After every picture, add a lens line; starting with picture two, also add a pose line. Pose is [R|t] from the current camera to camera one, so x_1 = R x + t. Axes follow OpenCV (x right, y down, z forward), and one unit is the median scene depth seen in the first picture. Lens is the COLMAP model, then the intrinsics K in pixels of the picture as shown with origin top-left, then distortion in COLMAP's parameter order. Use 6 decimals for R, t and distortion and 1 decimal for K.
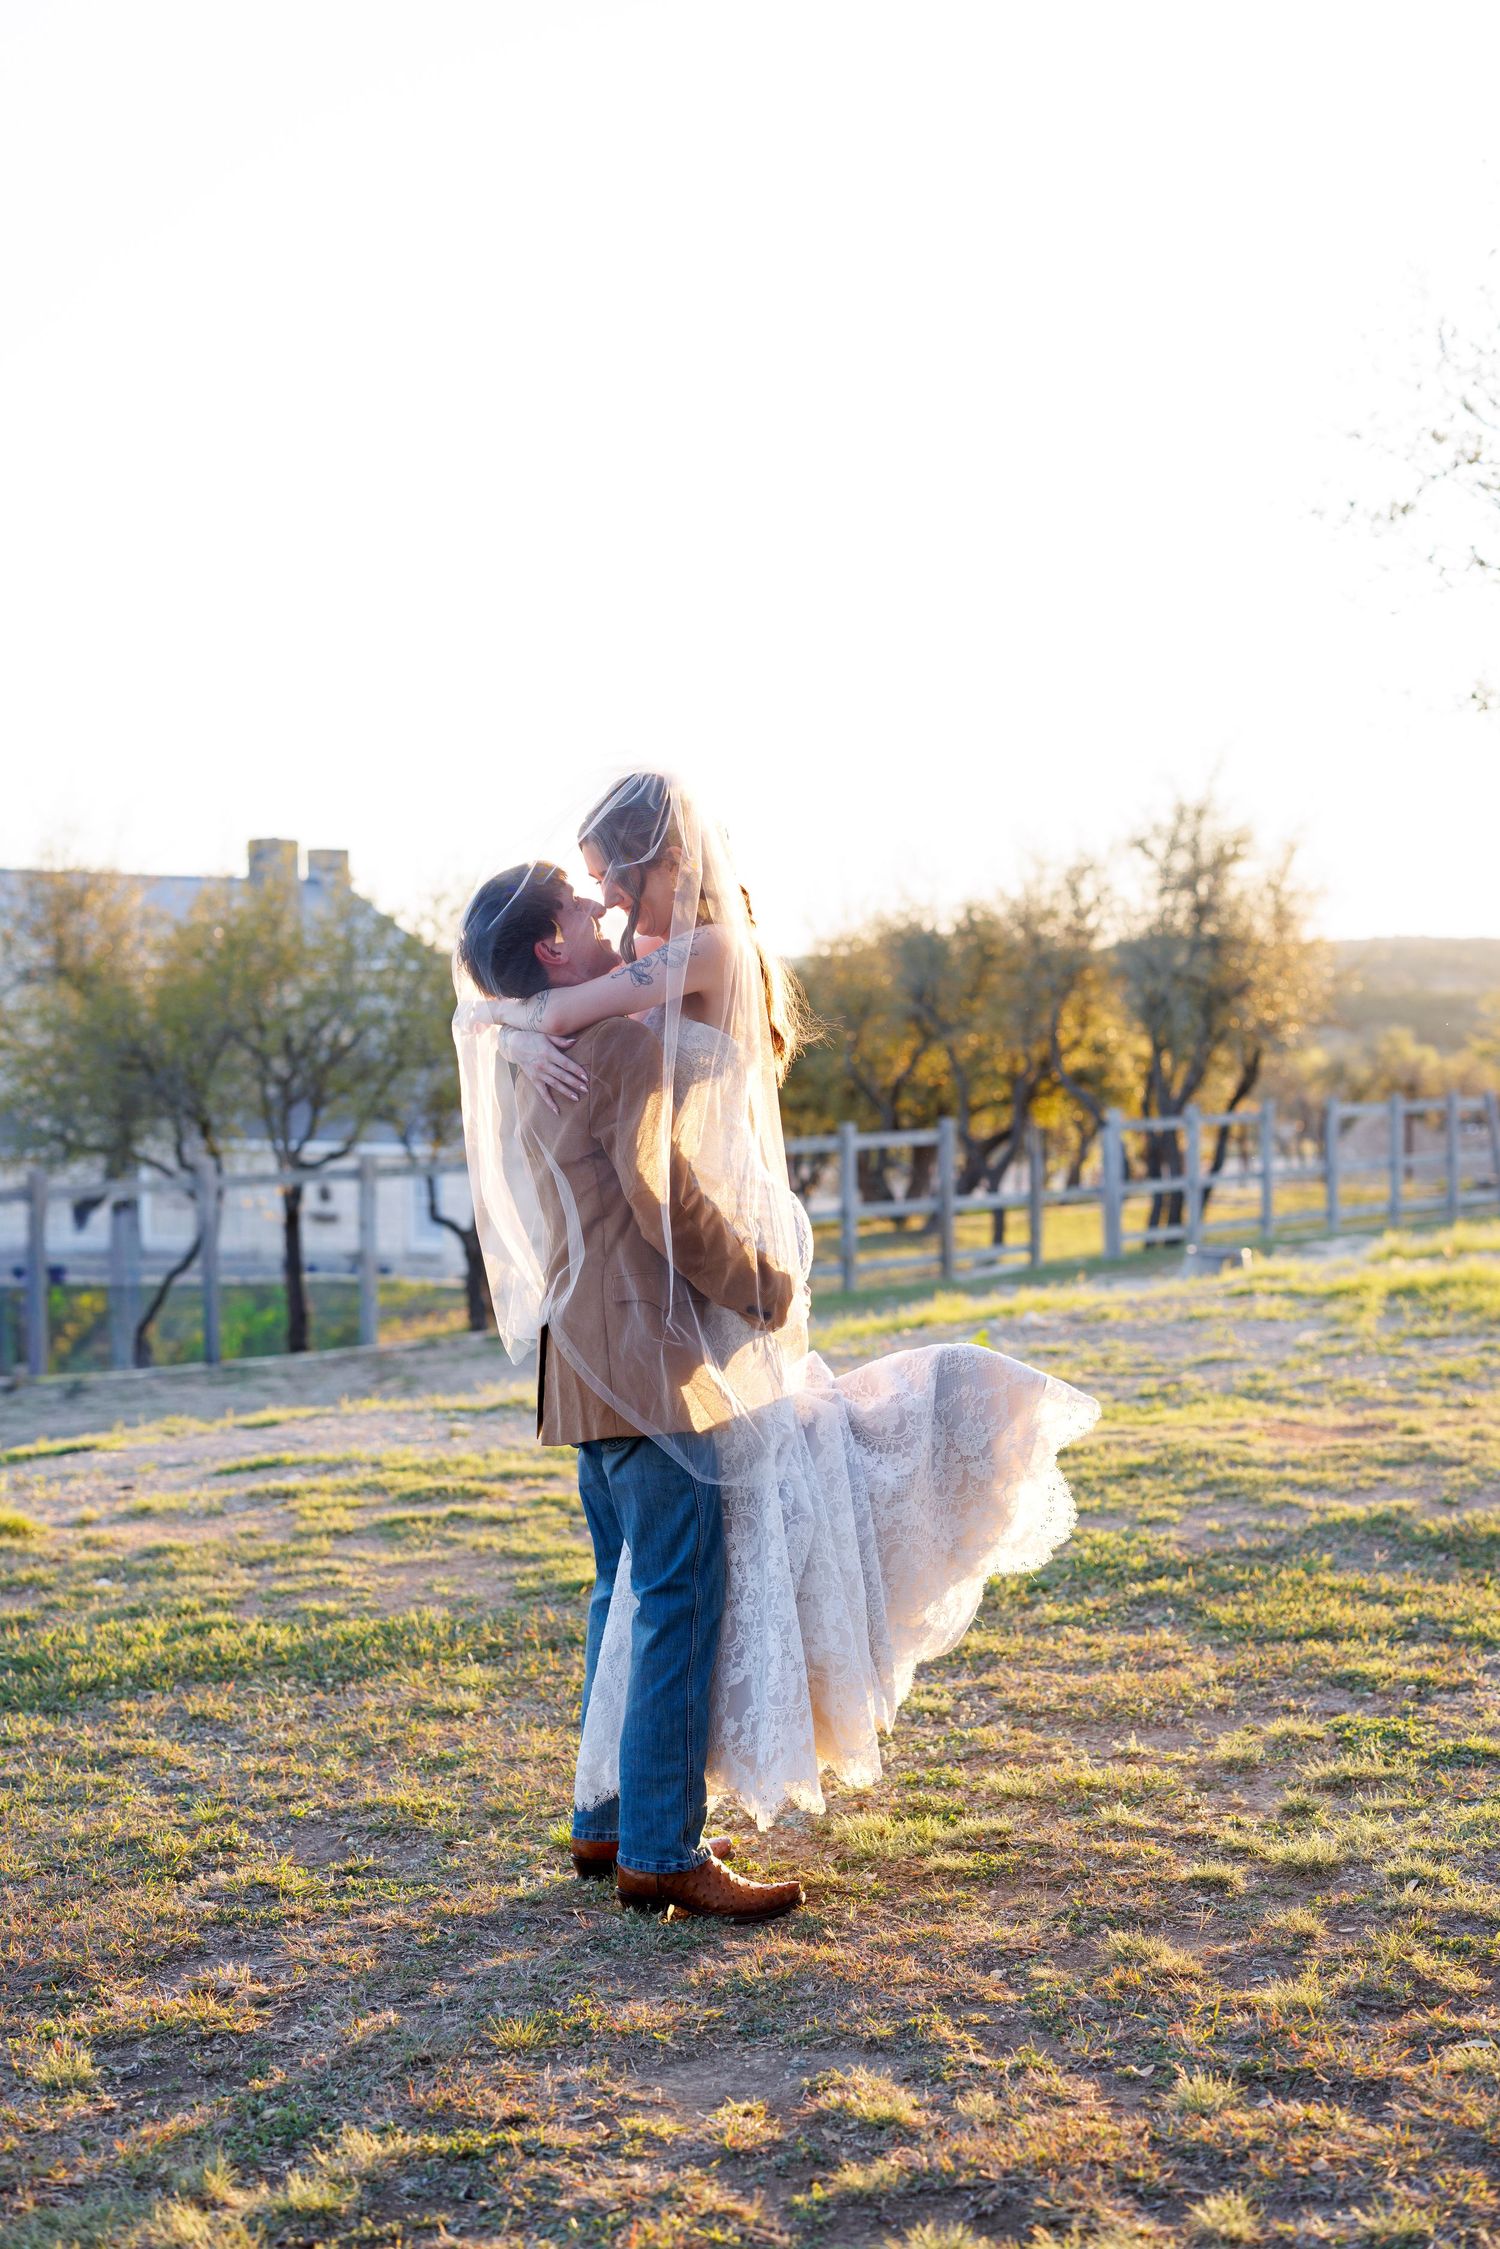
lens RADIAL K [[3170.6, 0, 746.2], [0, 3170.6, 1061.5], [0, 0, 1]] dist [0.018421, -0.002146]
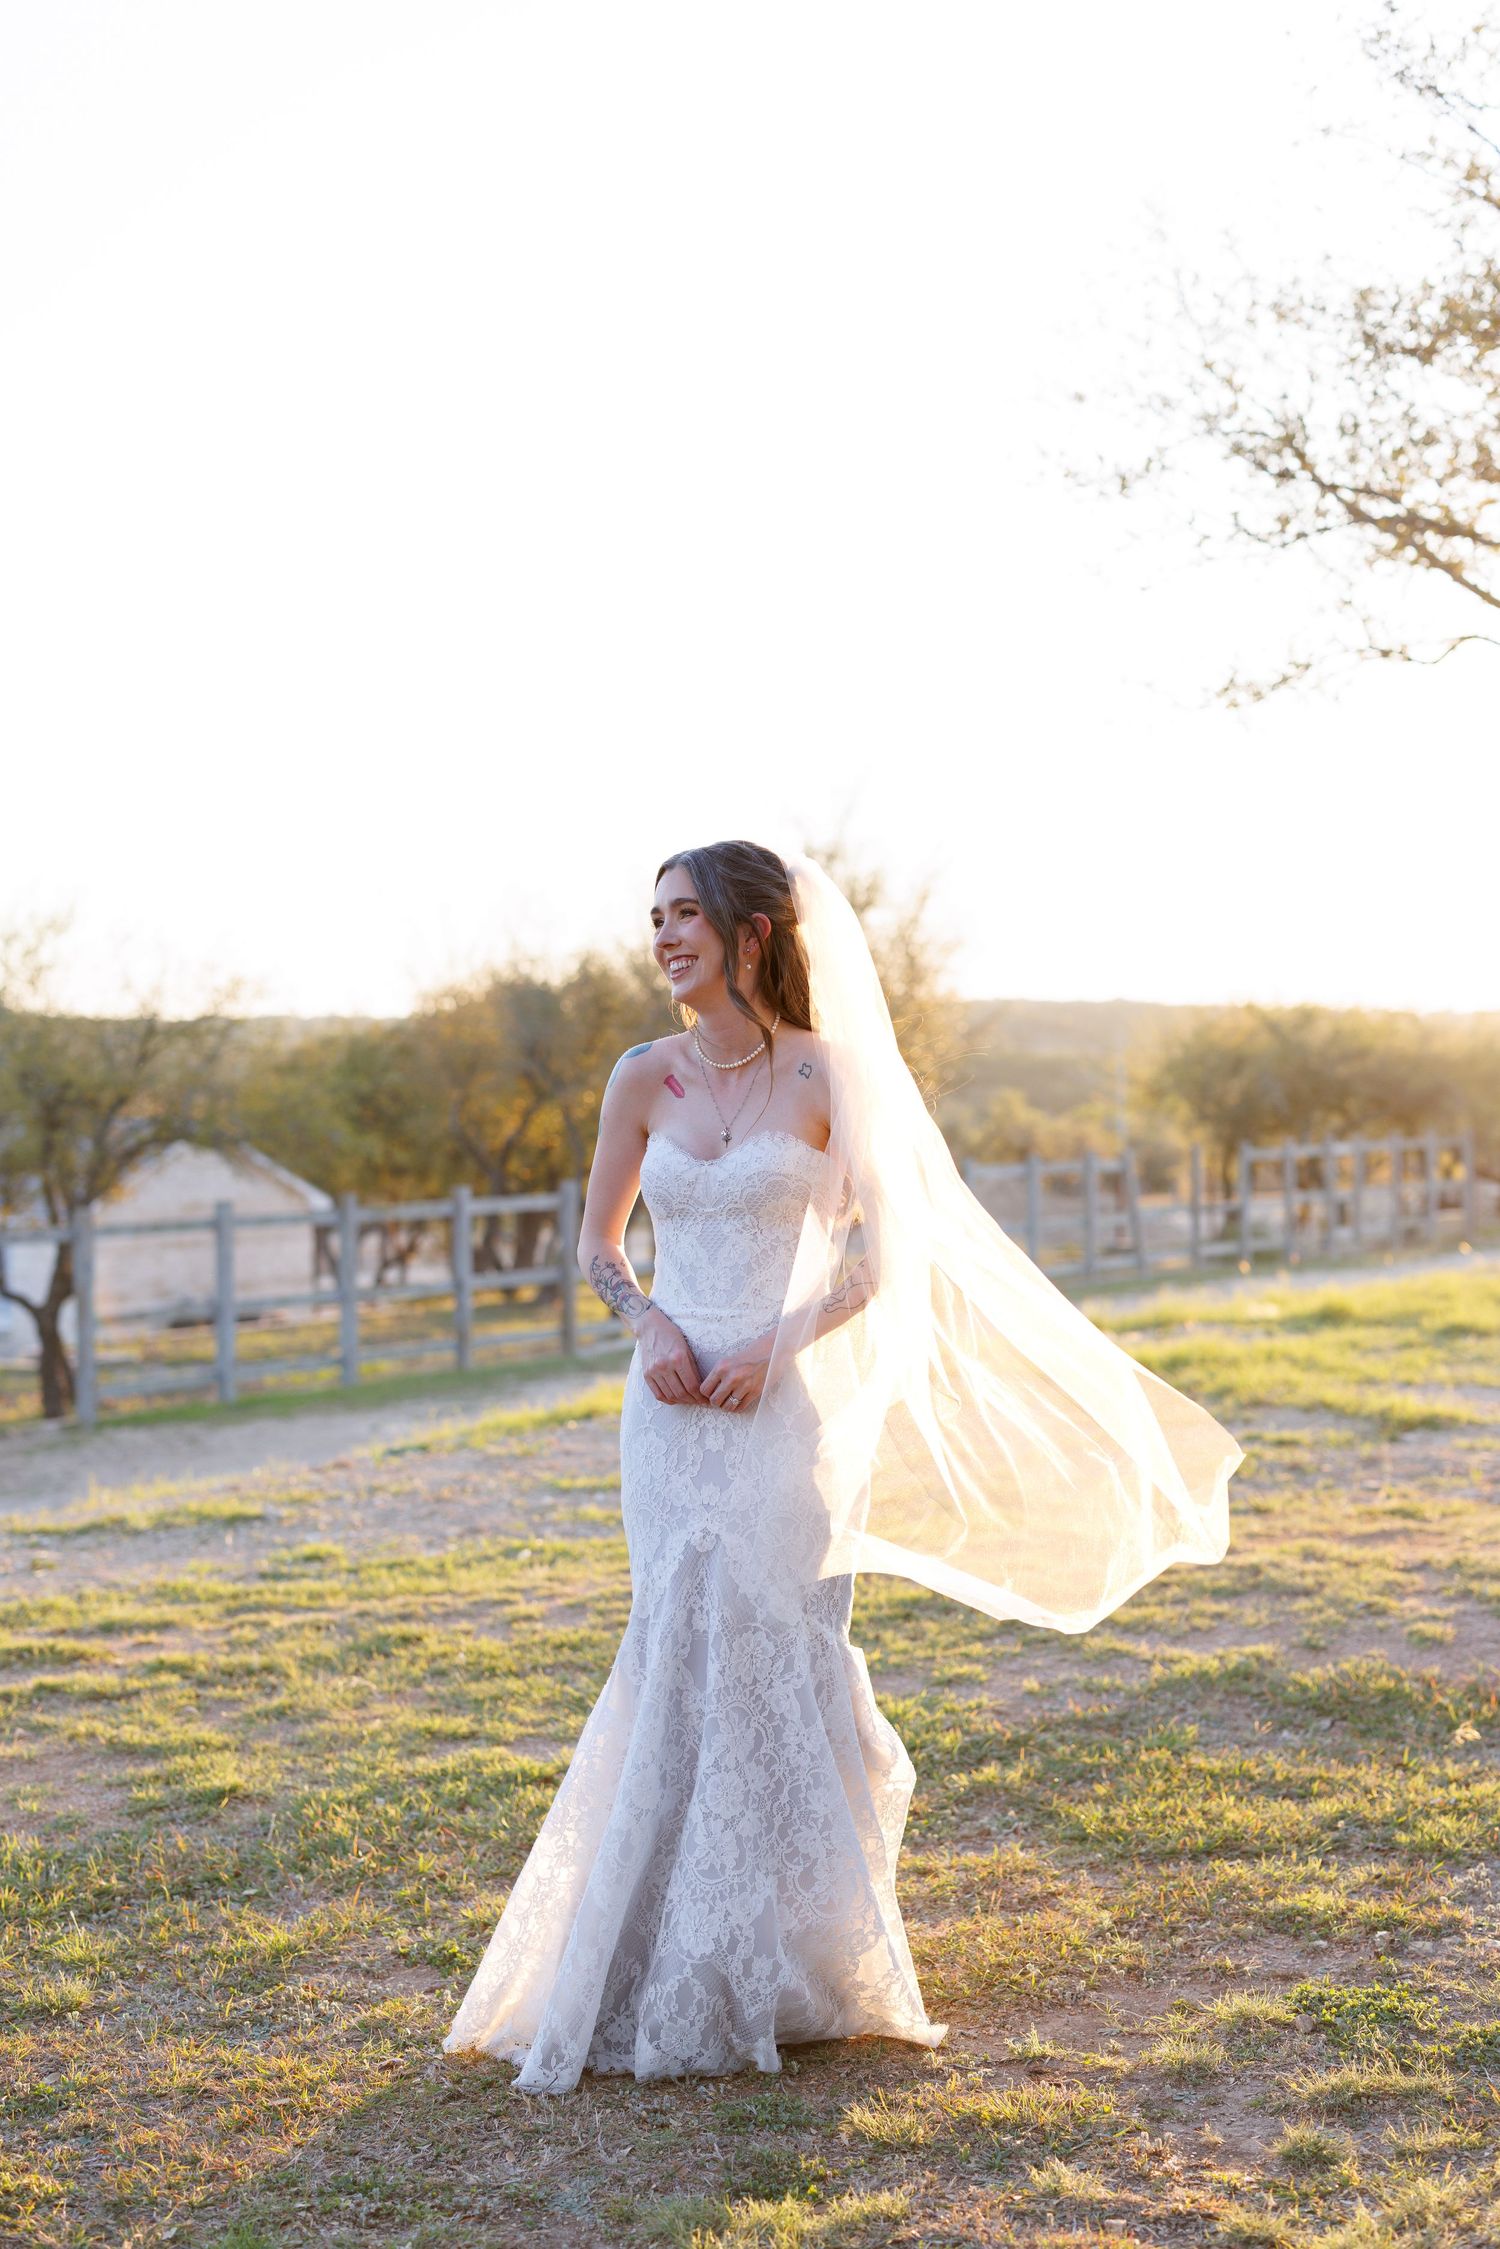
lens RADIAL K [[3265.0, 0, 750.0], [0, 3265.0, 1124.5], [0, 0, 1]] dist [0.022845, 0.002421]
pose [[0.991860, -0.000242, 0.127335, -0.023406], [0.000309, 1.000000, -0.000503, 0.007713], [-0.127335, 0.000538, 0.991860, 0.198156]]
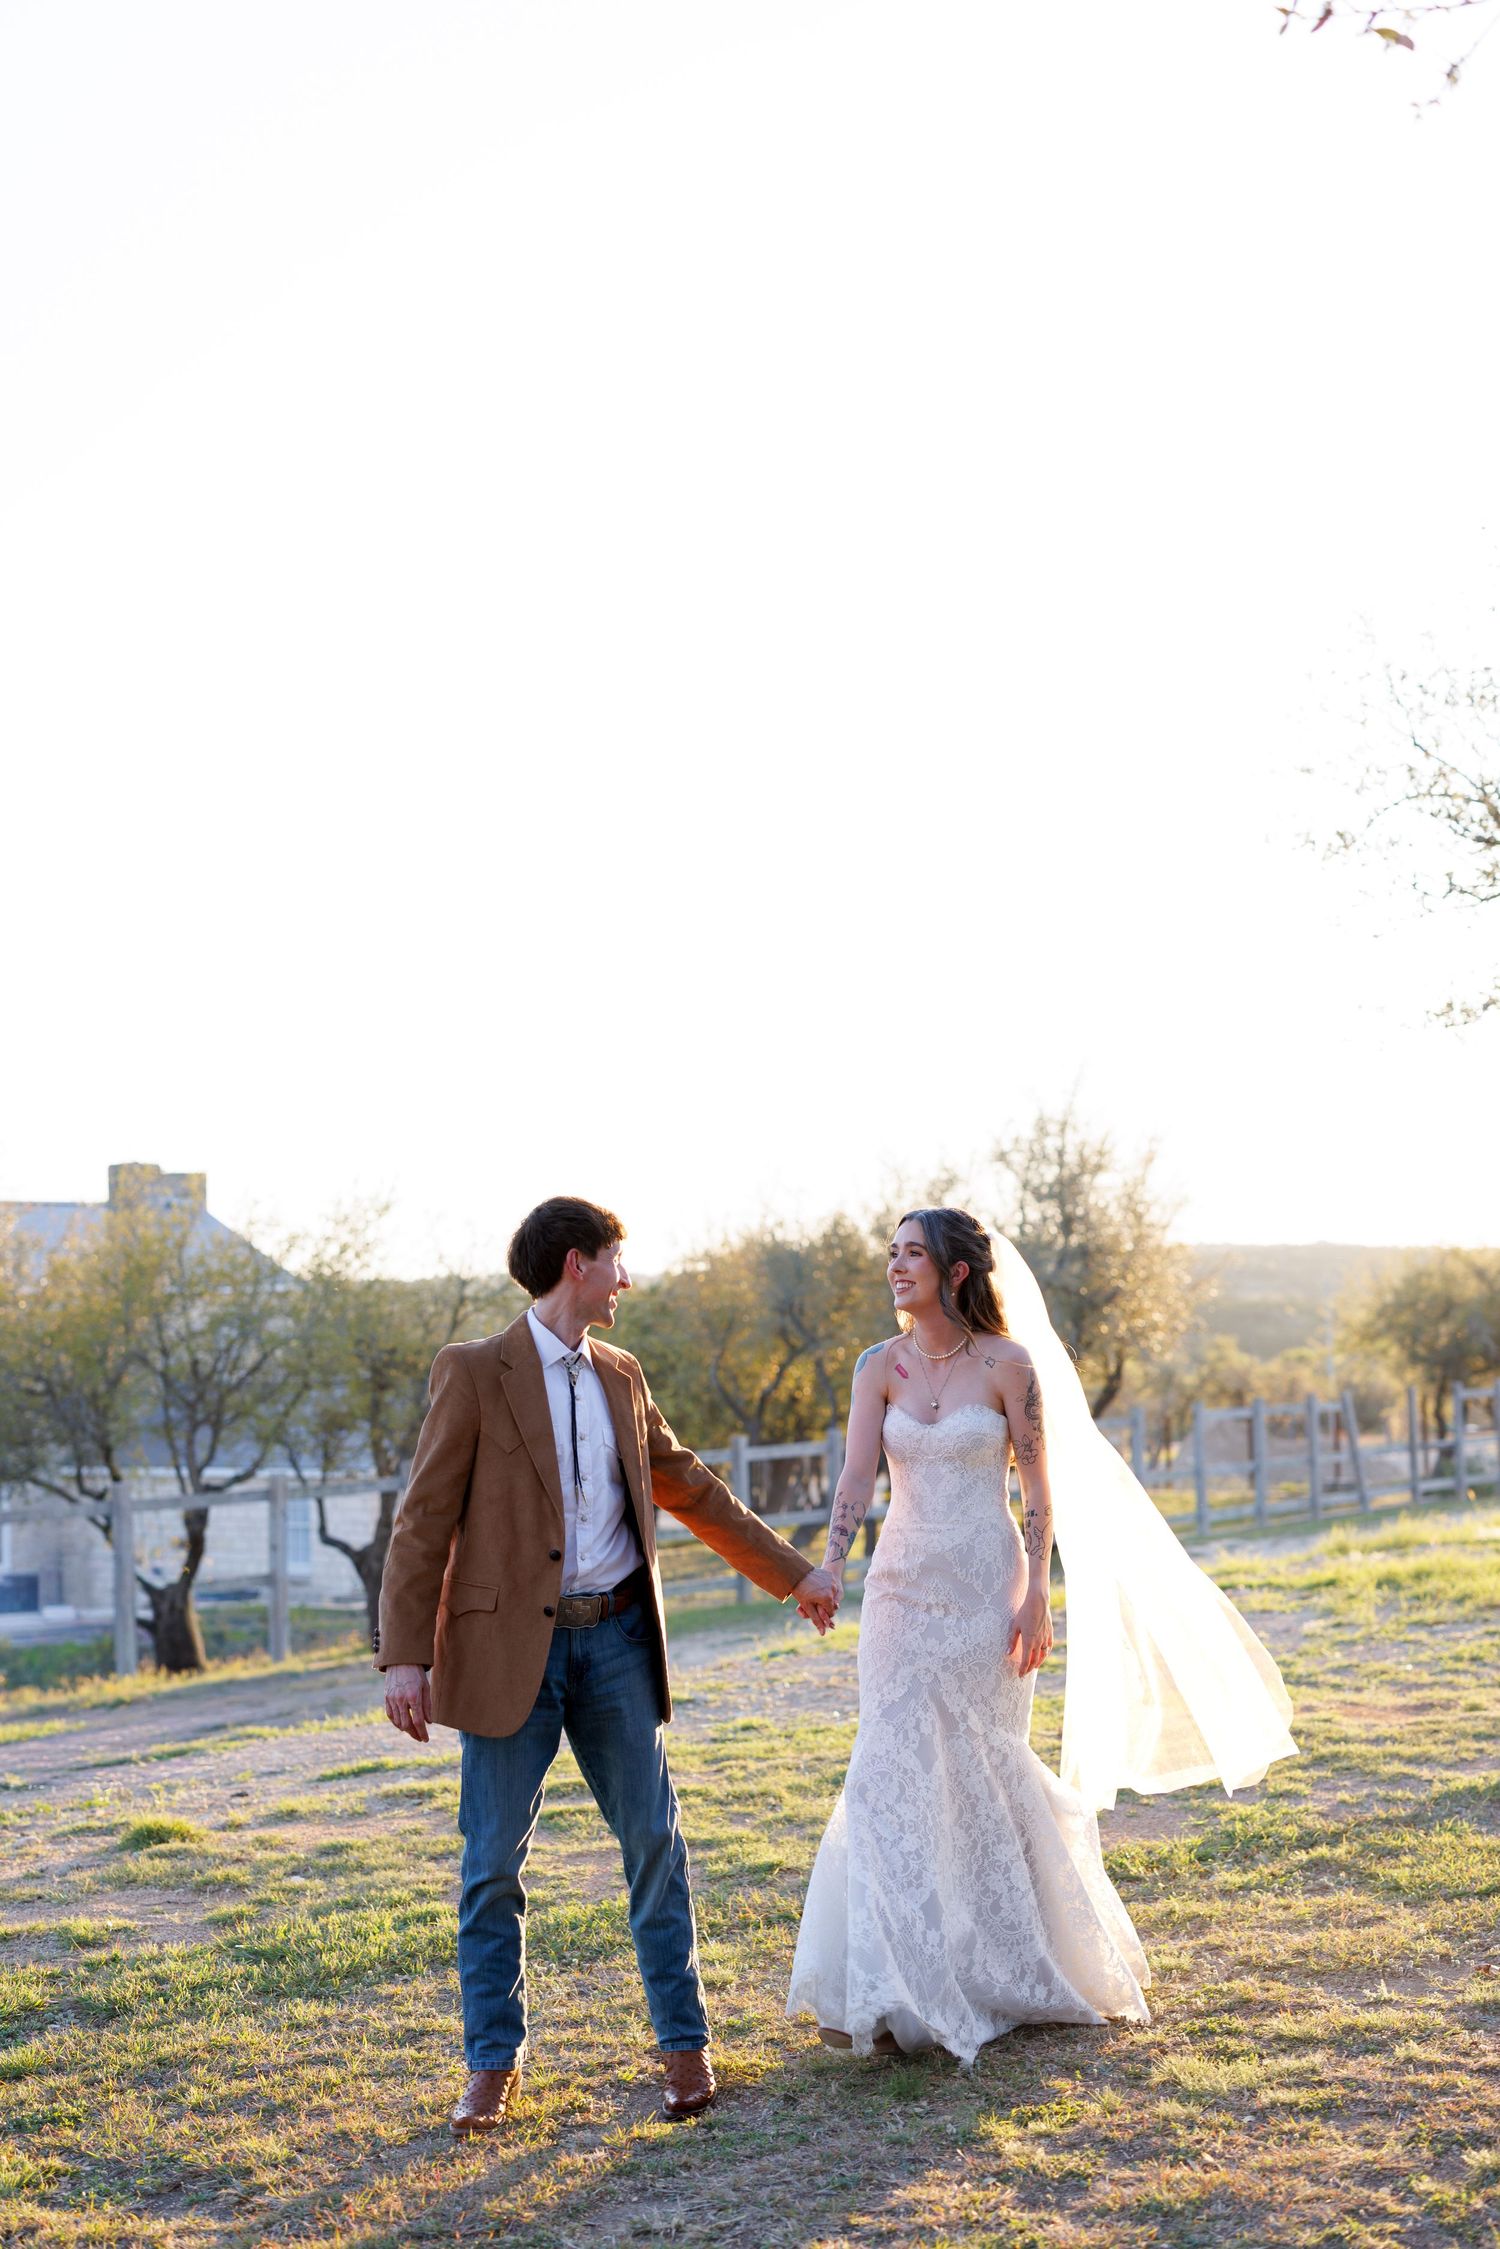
lens RADIAL K [[3170.6, 0, 746.2], [0, 3170.6, 1061.5], [0, 0, 1]] dist [0.018421, -0.002146]
pose [[0.998010, -0.012144, 0.061878, -0.106895], [0.018266, 0.994884, -0.099358, 0.004685], [-0.060355, 0.100291, 0.993126, -0.053513]]
